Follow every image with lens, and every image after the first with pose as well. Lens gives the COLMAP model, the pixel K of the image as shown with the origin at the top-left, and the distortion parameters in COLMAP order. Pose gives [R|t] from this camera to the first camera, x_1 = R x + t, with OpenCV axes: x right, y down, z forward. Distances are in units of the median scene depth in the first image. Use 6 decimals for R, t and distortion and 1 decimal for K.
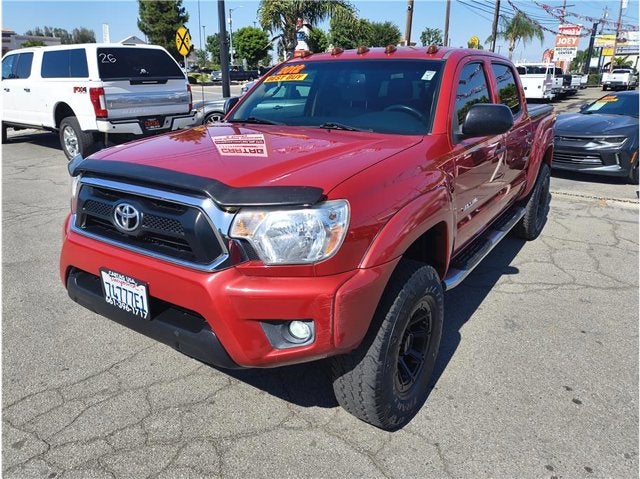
lens RADIAL K [[464.8, 0, 319.4], [0, 464.8, 241.7], [0, 0, 1]] dist [0.006743, -0.002052]
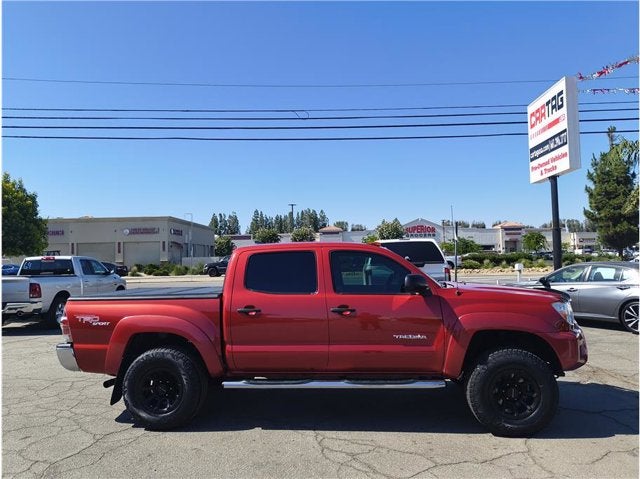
lens RADIAL K [[464.4, 0, 317.0], [0, 464.4, 236.4], [0, 0, 1]] dist [0.003387, -0.000465]
pose [[0.551170, -0.059996, -0.832234, 1.252439], [-0.264044, 0.933612, -0.242175, -0.090894], [0.791513, 0.353226, 0.498737, 0.282428]]
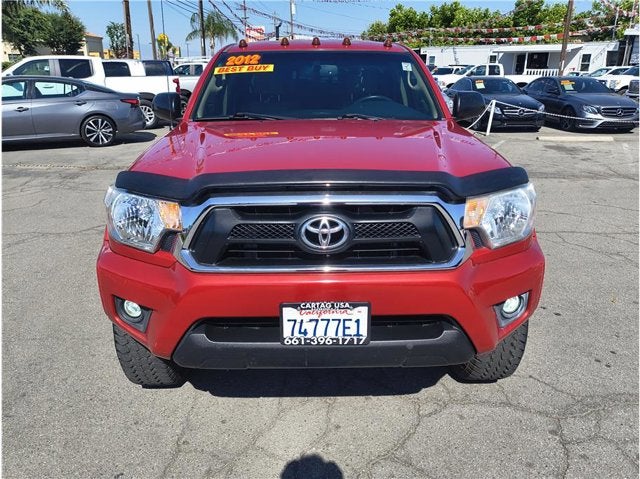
lens RADIAL K [[466.8, 0, 320.0], [0, 466.8, 239.5], [0, 0, 1]] dist [0.000261, 0.000996]
pose [[0.821450, -0.191049, 0.537327, -0.435308], [0.190901, 0.979977, 0.056591, -0.044884], [-0.537380, 0.056090, 0.841473, 0.150325]]
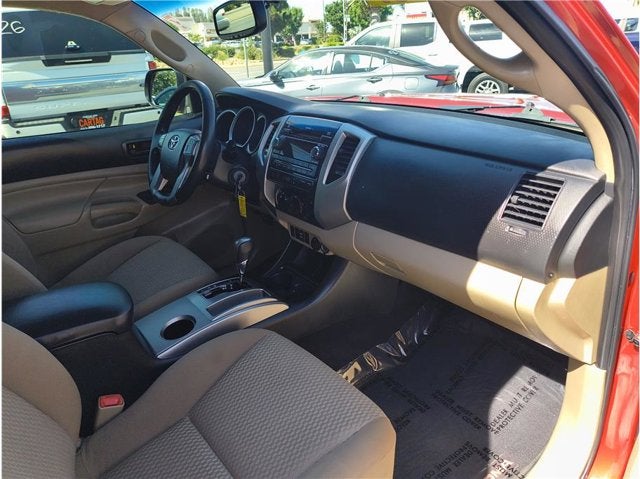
lens RADIAL K [[464.8, 0, 319.4], [0, 464.8, 241.7], [0, 0, 1]] dist [0.006743, -0.002052]
pose [[0.968582, 0.053253, -0.242925, 0.321796], [-0.038935, 0.997230, 0.063370, -0.304872], [0.245627, -0.051921, 0.967973, 0.925975]]
